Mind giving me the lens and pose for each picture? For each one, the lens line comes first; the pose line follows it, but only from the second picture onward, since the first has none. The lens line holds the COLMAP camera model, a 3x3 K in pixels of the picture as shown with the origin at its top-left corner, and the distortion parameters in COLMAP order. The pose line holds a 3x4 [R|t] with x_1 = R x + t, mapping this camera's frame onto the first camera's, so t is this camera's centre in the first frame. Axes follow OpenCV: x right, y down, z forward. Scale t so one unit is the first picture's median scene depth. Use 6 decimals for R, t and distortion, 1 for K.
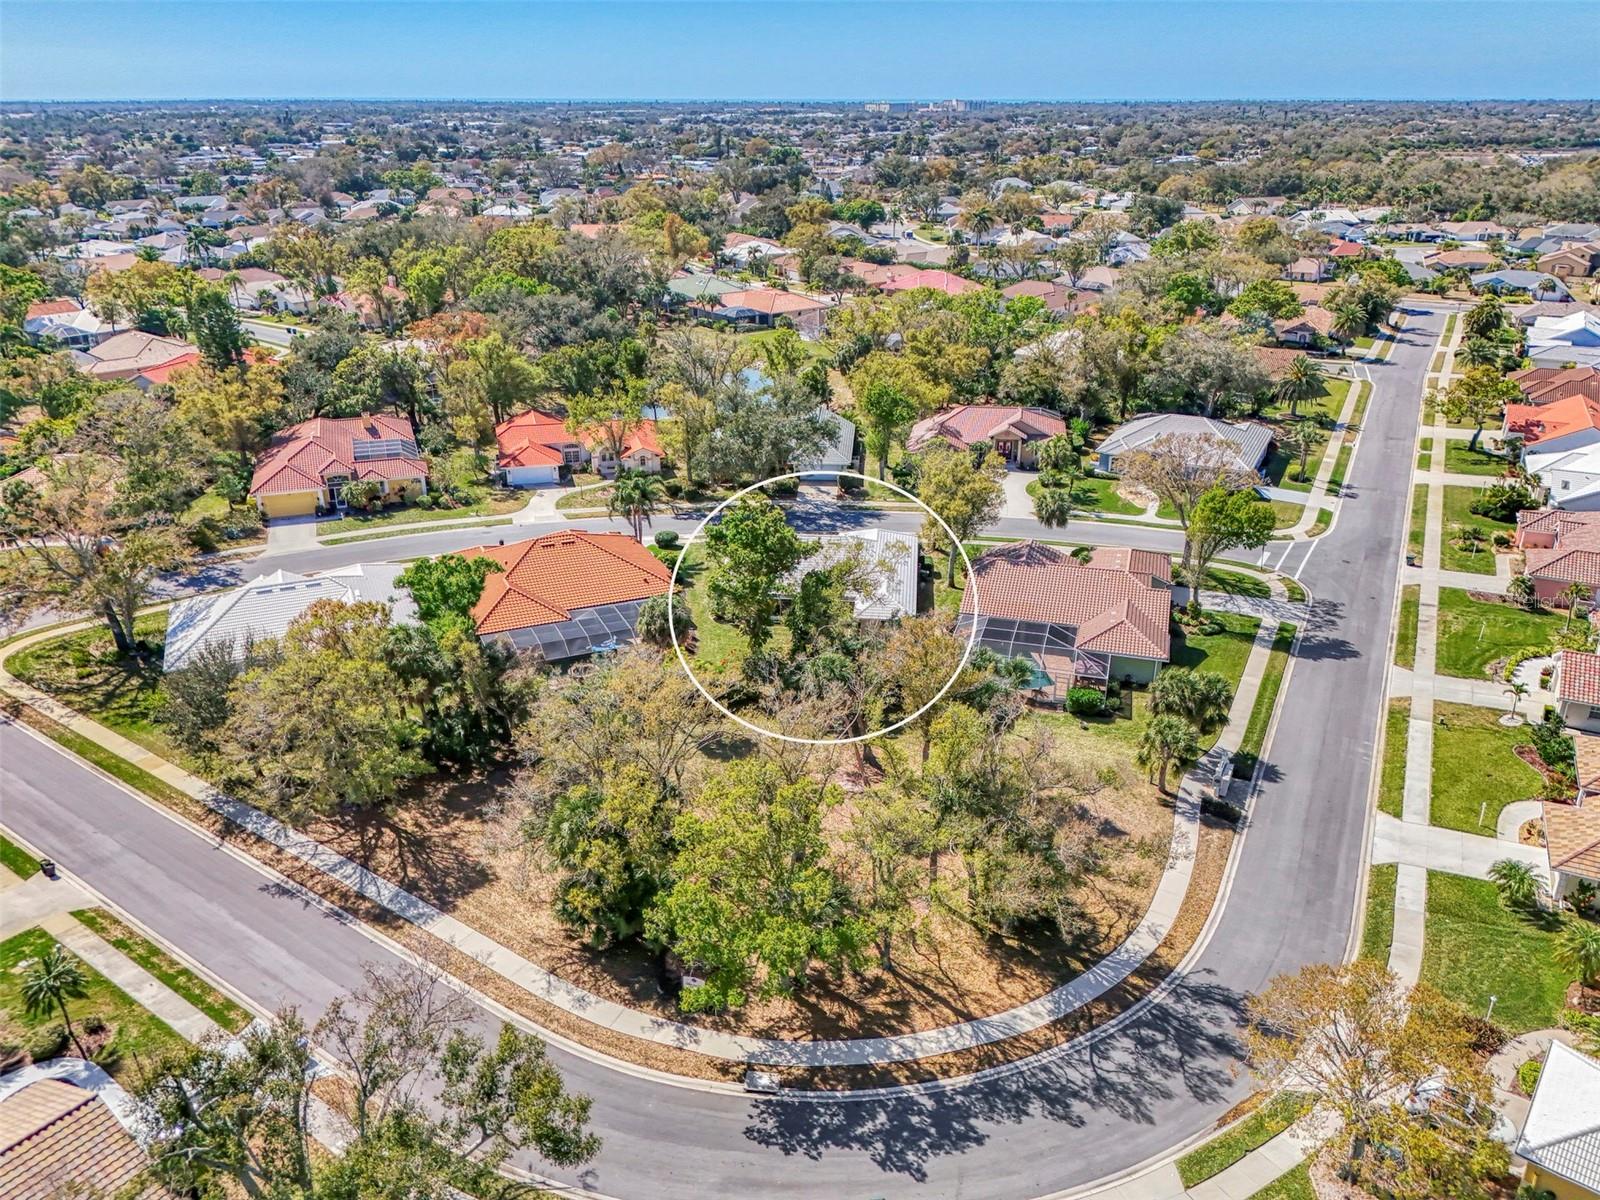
lens RADIAL K [[1220.8, 0, 797.6], [0, 1220.8, 601.6], [0, 0, 1]] dist [0.036073, -0.024191]
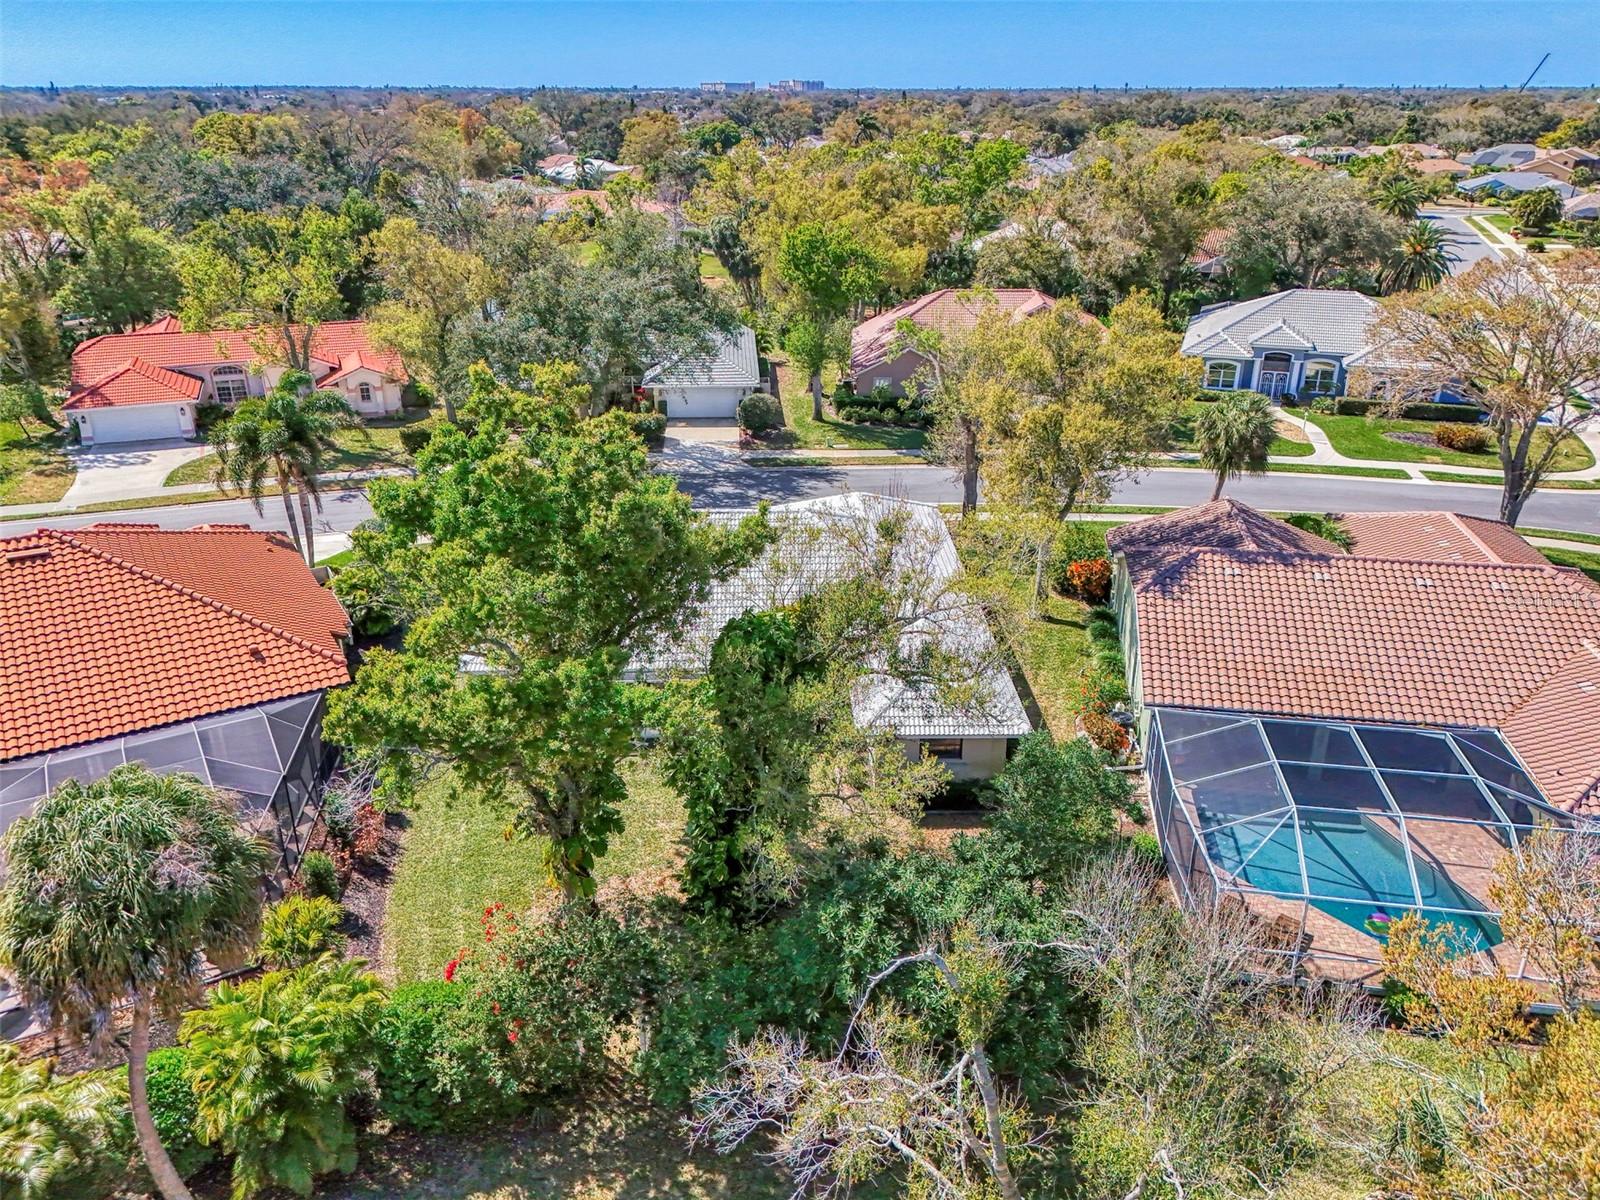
lens RADIAL K [[1220.8, 0, 801.5], [0, 1220.8, 604.8], [0, 0, 1]] dist [0.036073, -0.024191]
pose [[0.991816, -0.049987, 0.117486, -0.006829], [0.049083, 0.998739, 0.010576, -0.021653], [-0.117866, -0.004723, 0.993018, 0.488527]]
